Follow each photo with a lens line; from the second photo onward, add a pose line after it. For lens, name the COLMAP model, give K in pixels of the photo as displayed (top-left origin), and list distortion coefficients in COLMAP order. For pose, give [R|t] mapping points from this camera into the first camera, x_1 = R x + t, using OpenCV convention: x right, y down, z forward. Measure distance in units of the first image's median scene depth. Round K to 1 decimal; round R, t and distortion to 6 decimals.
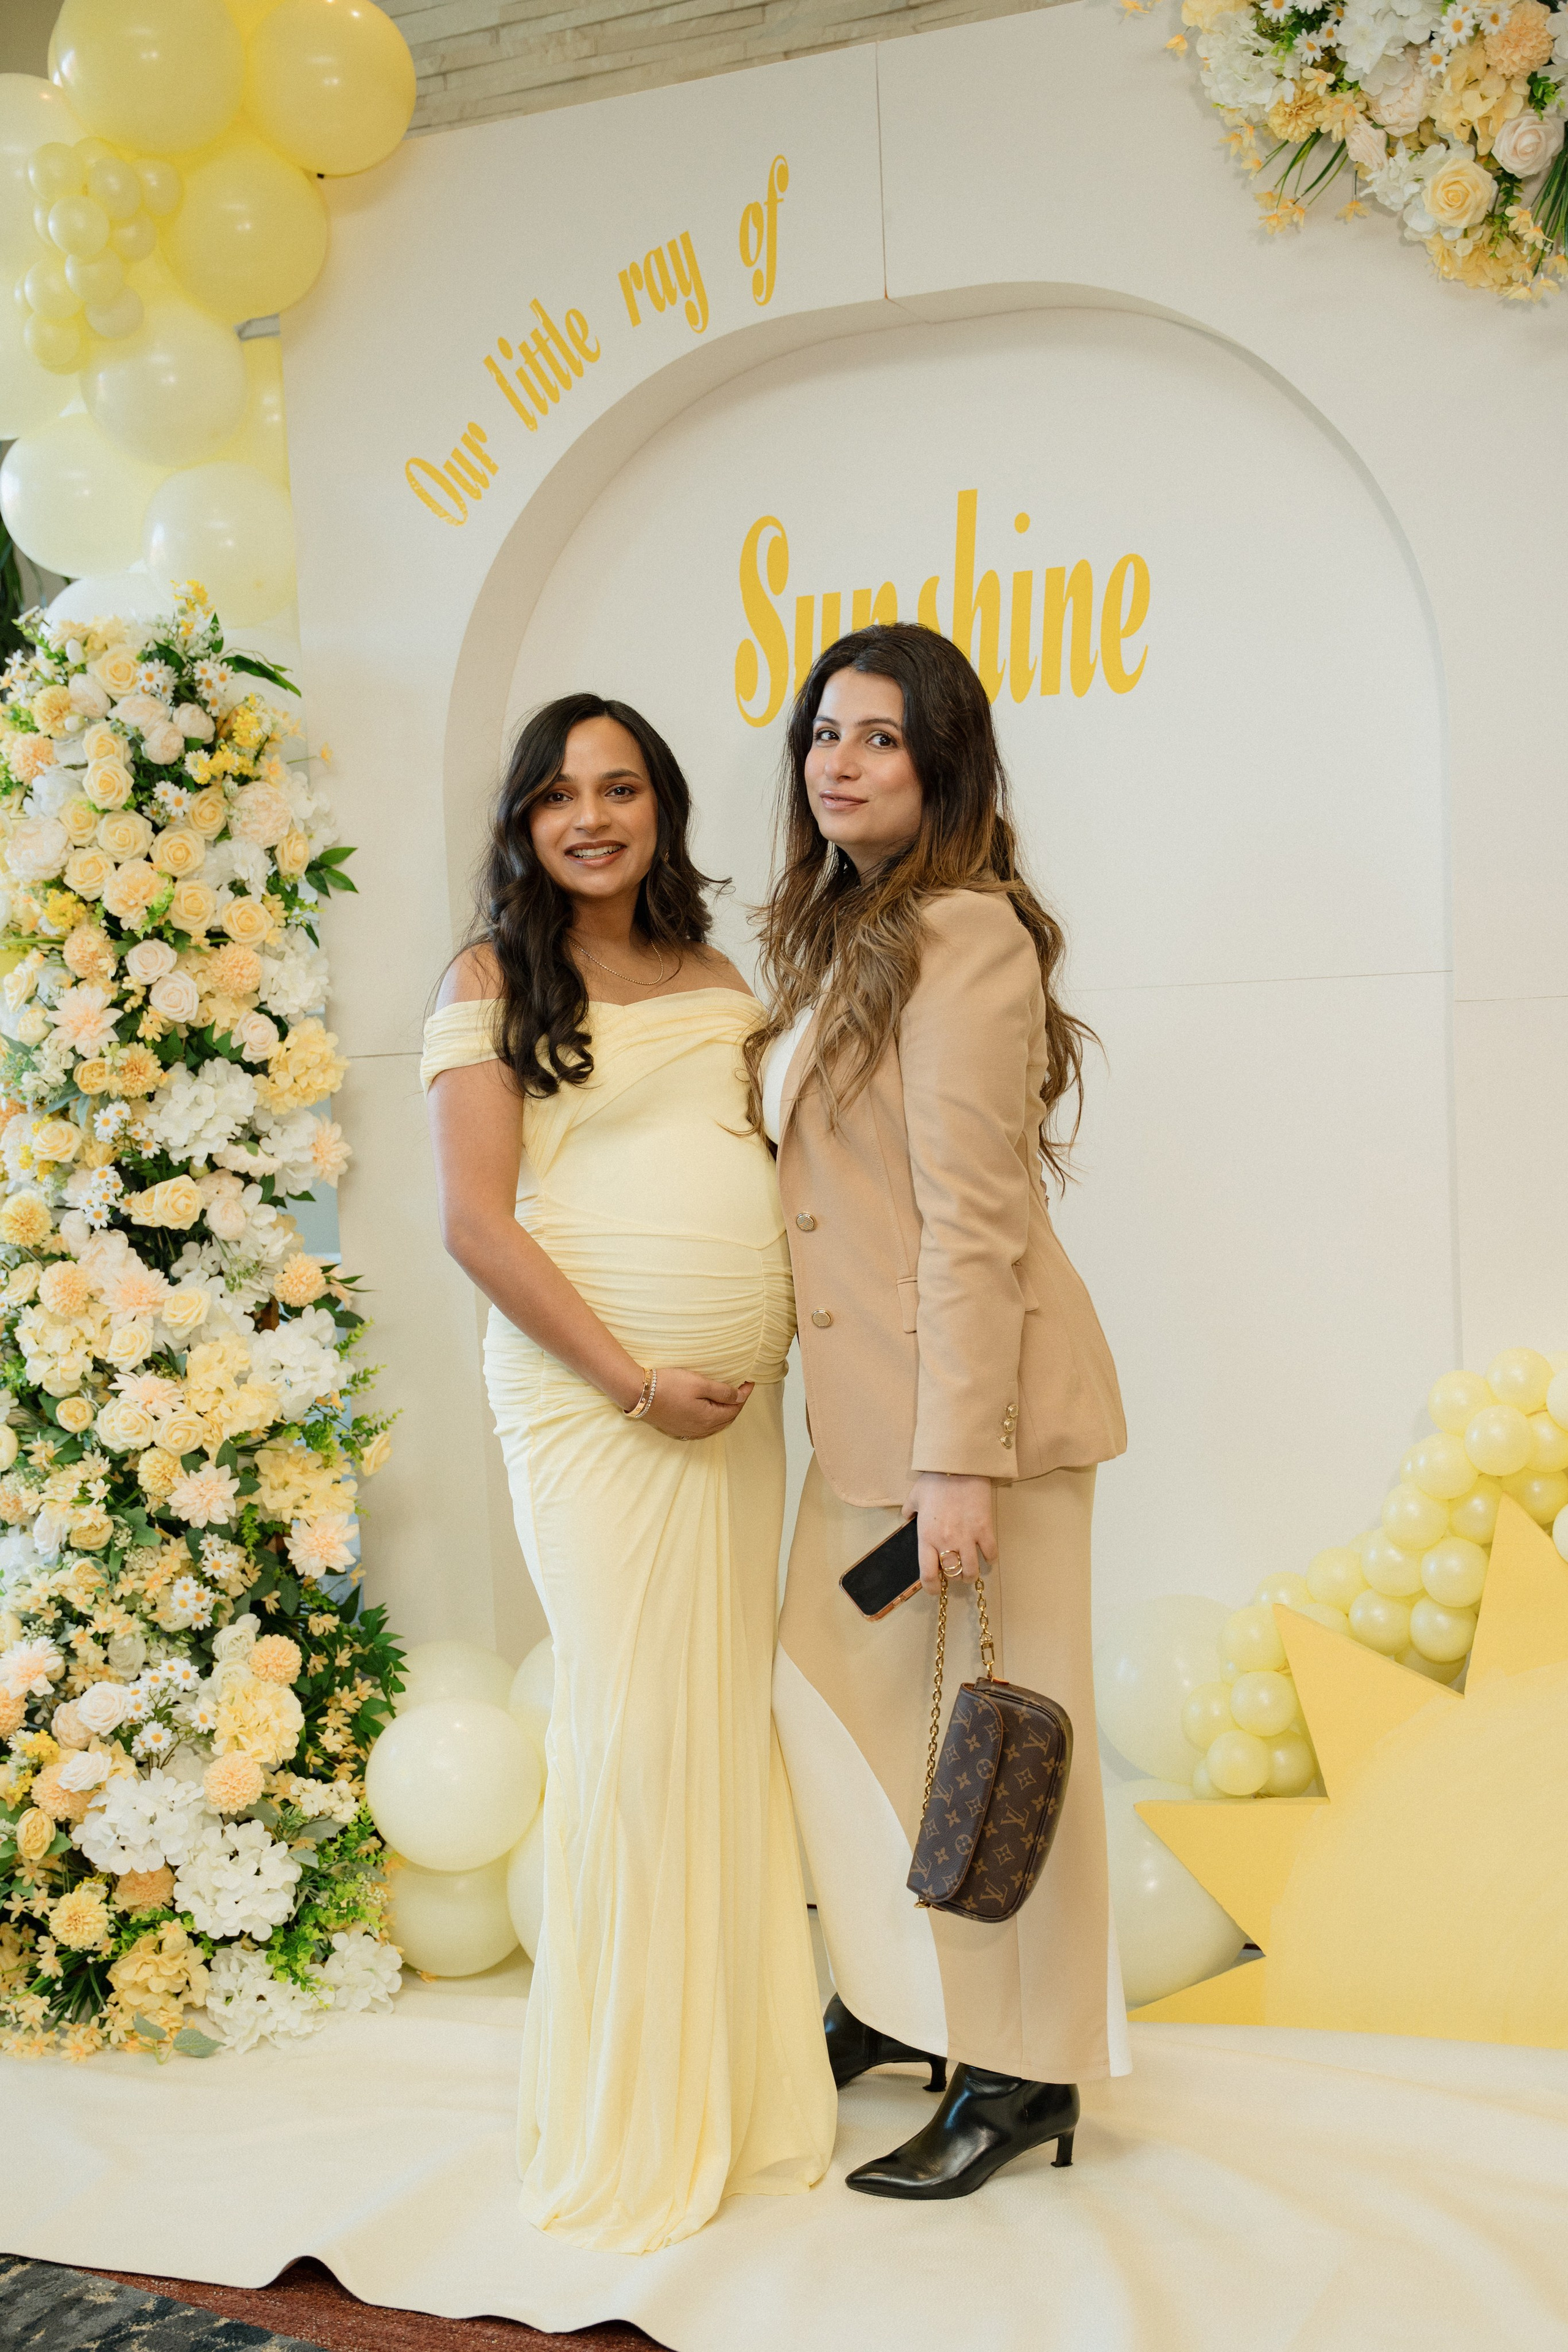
lens RADIAL K [[2919.1, 0, 733.2], [0, 2919.1, 1291.4], [0, 0, 1]] dist [0.005716, 0.094839]
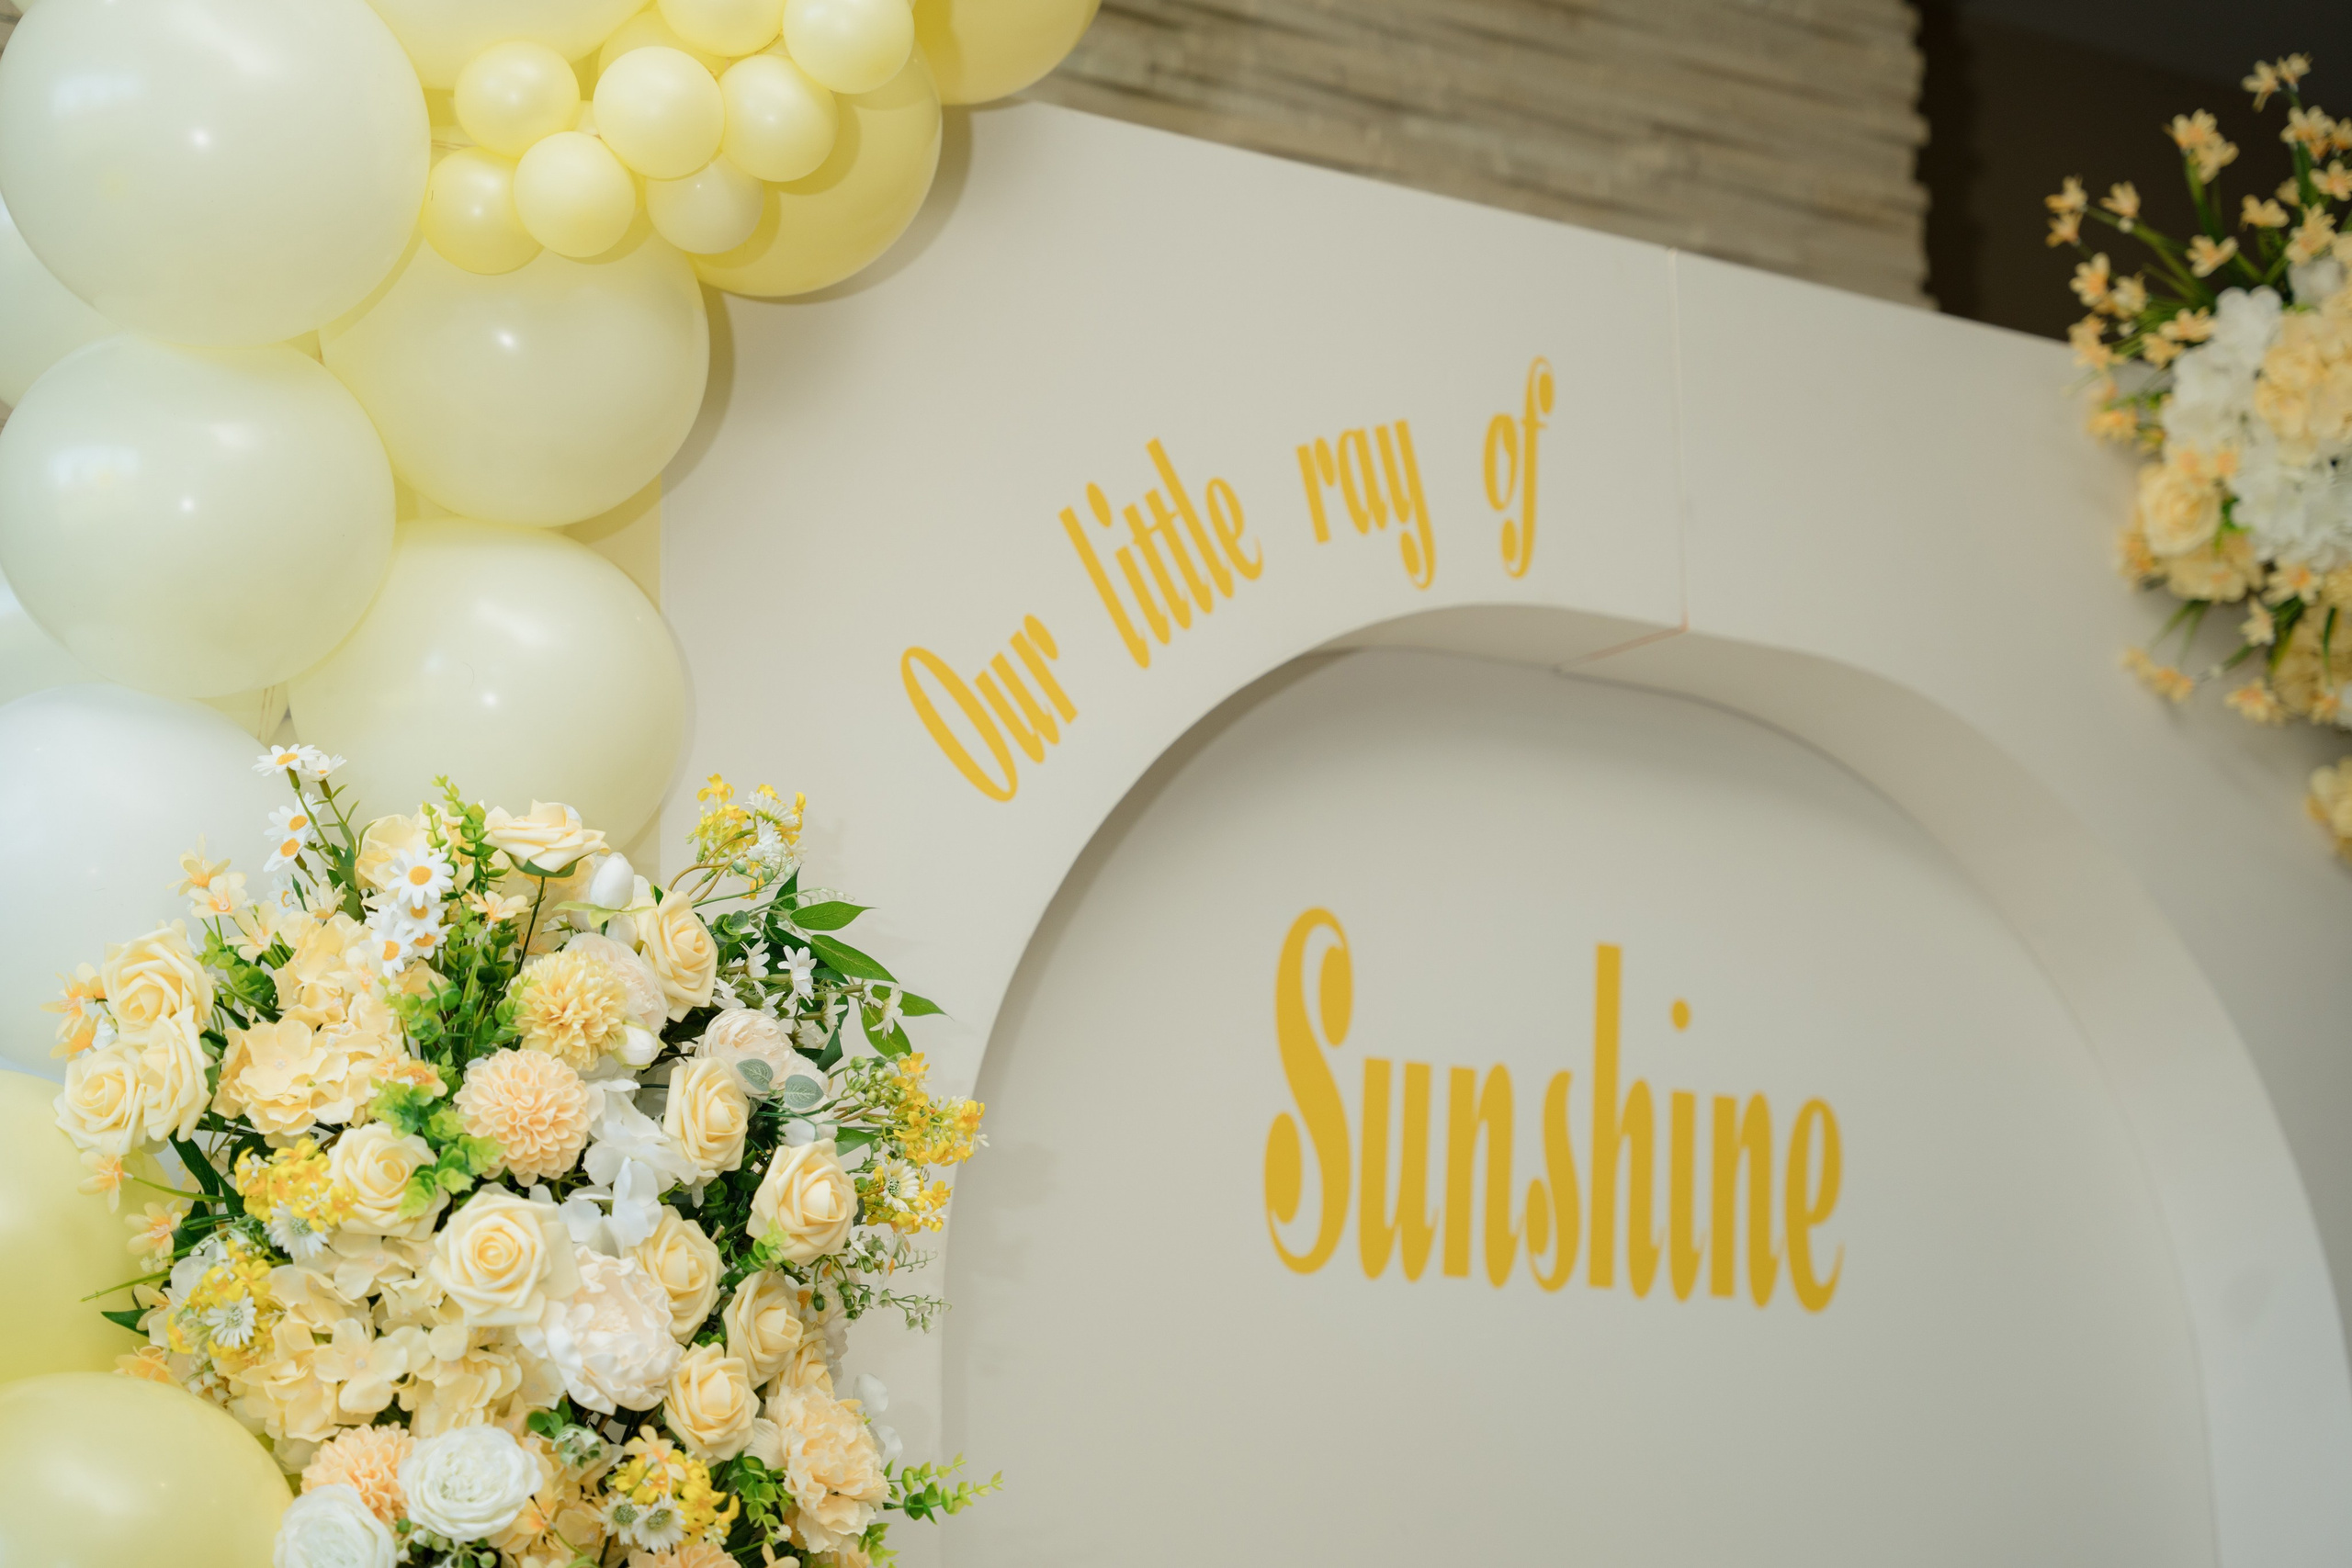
lens RADIAL K [[4694.0, 0, 1177.2], [0, 4694.0, 781.7], [0, 0, 1]] dist [0.244924, 0.428190]
pose [[0.477363, 0.228870, 0.848377, -0.785352], [0.077585, 0.950735, -0.300139, -0.019660], [-0.875274, 0.209097, 0.436089, 0.633618]]
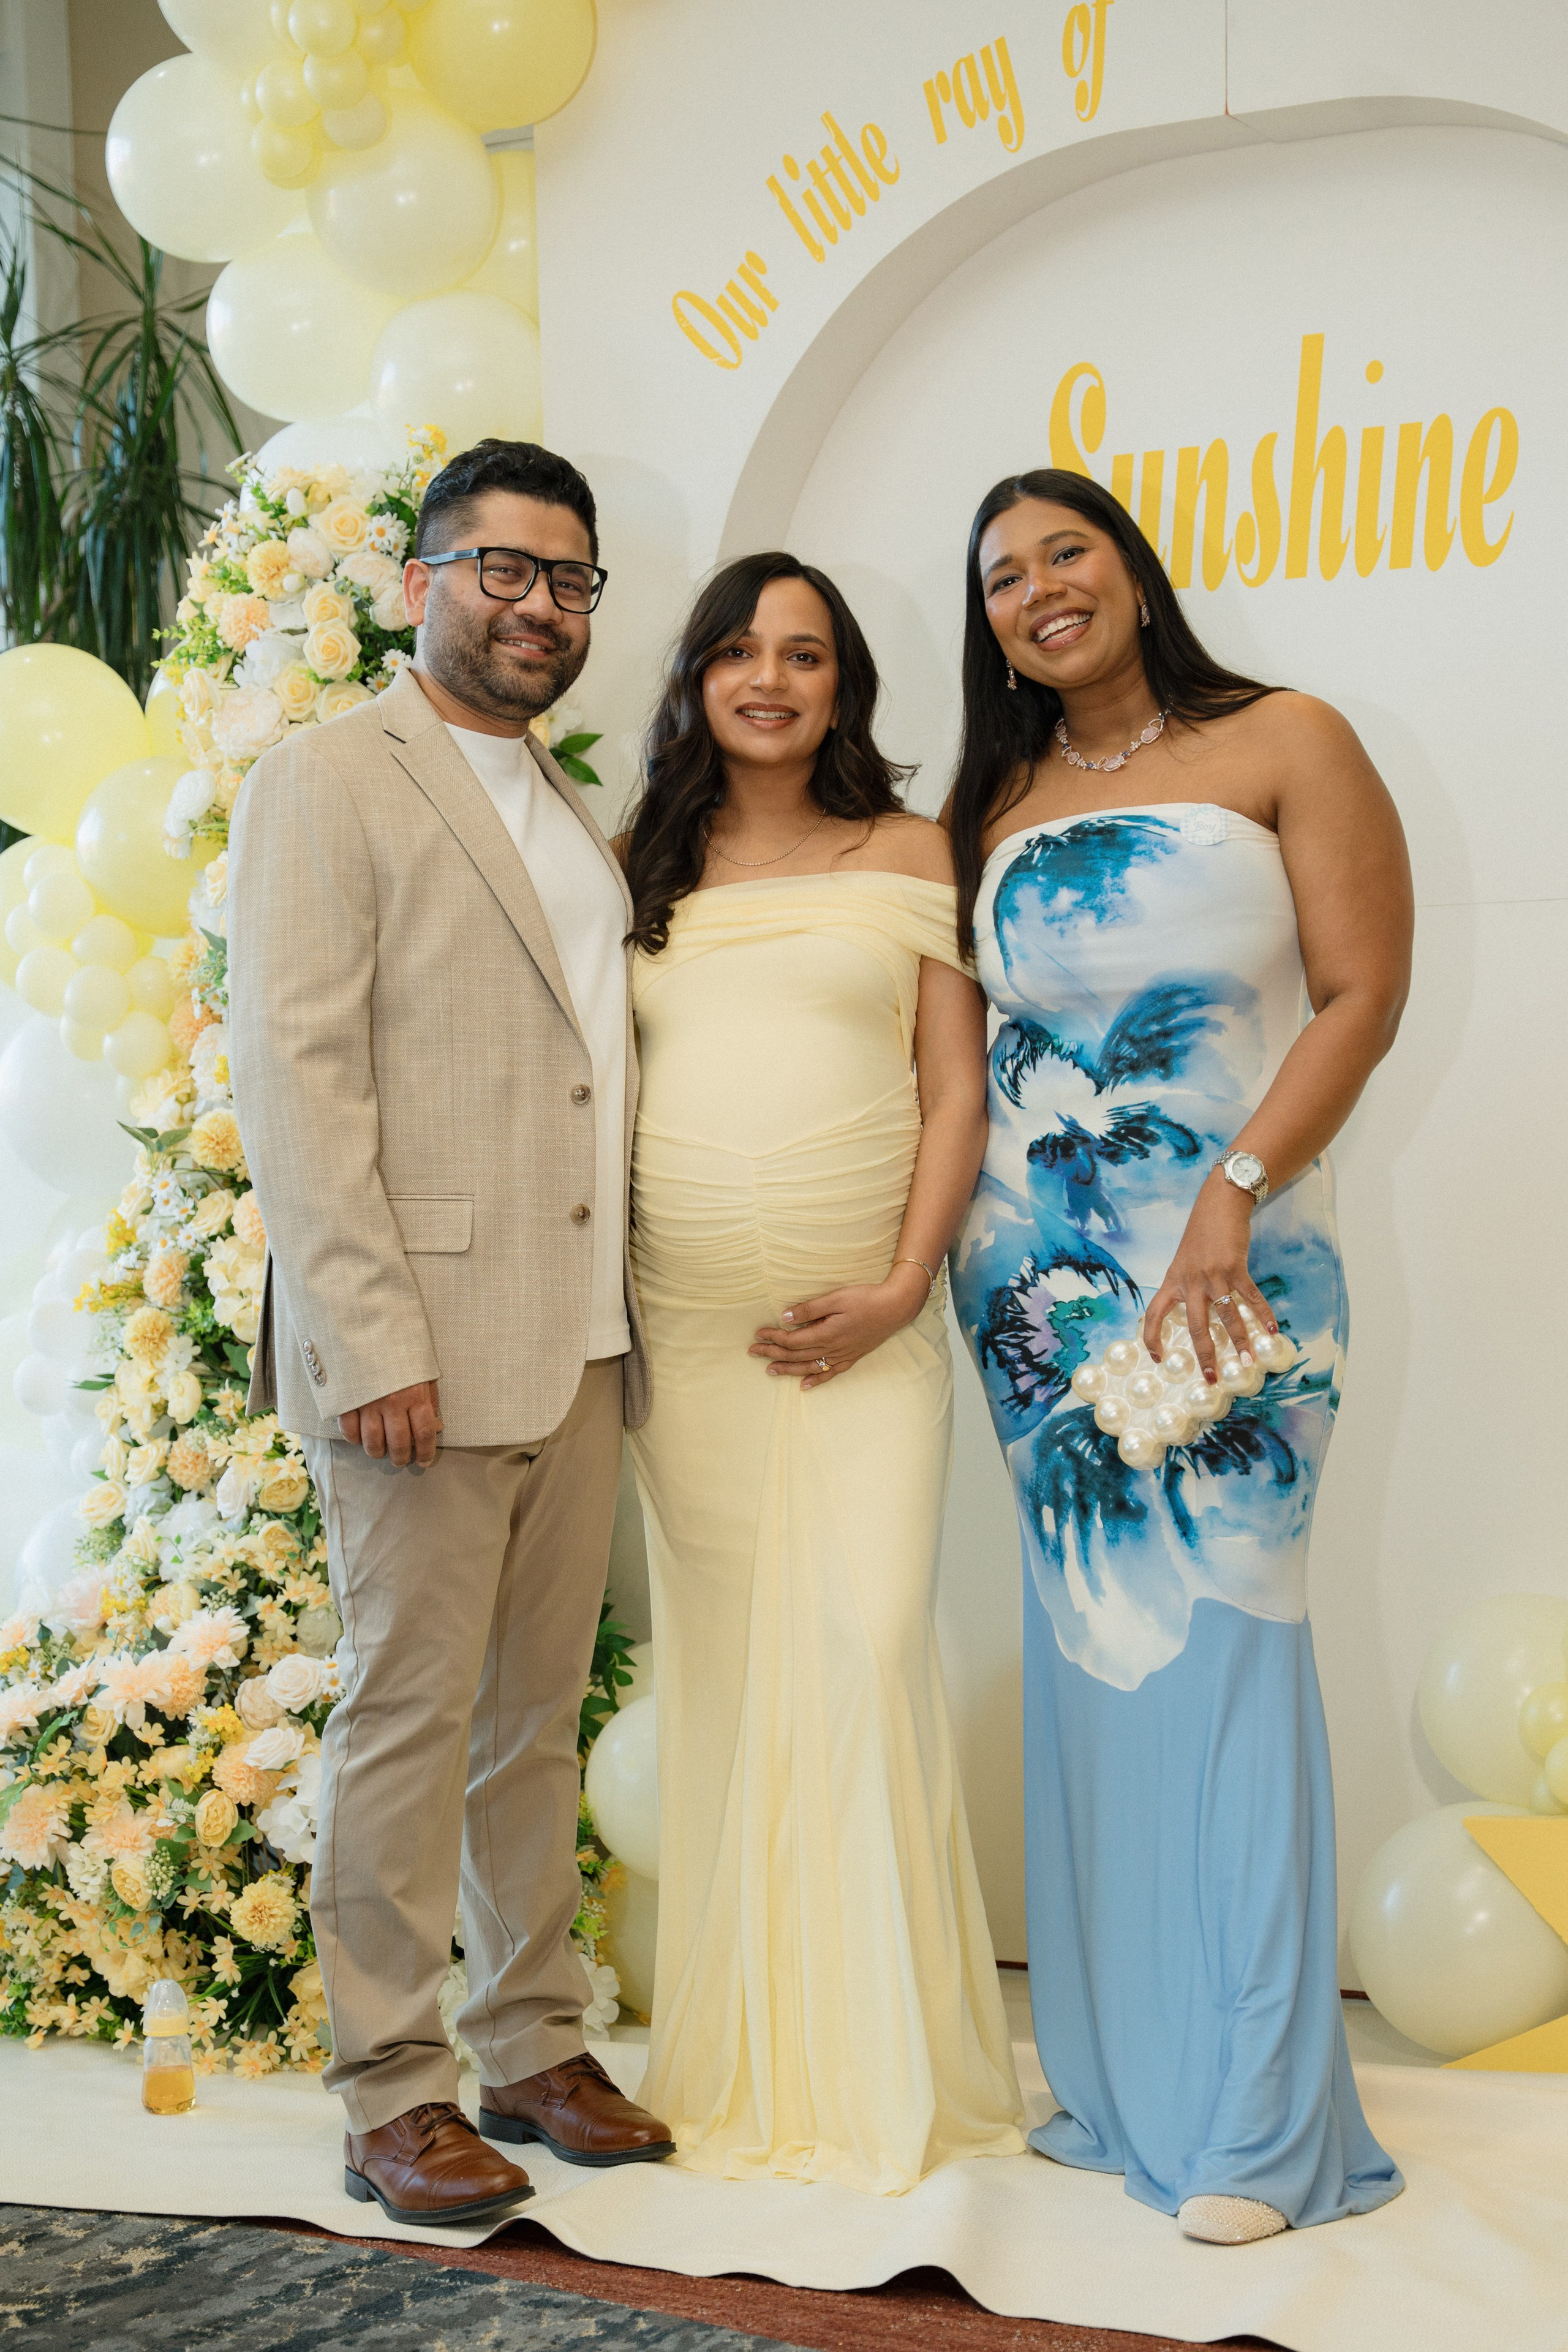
lens RADIAL K [[4042.4, 0, 782.4], [0, 4042.4, 1301.6], [0, 0, 1]] dist [0.113406, 0.248132]
pose [[0.998140, 0.028471, -0.053908, -0.004561], [-0.030630, 0.998744, -0.039663, 0.068494], [0.052711, 0.041241, 0.997758, -0.216381]]
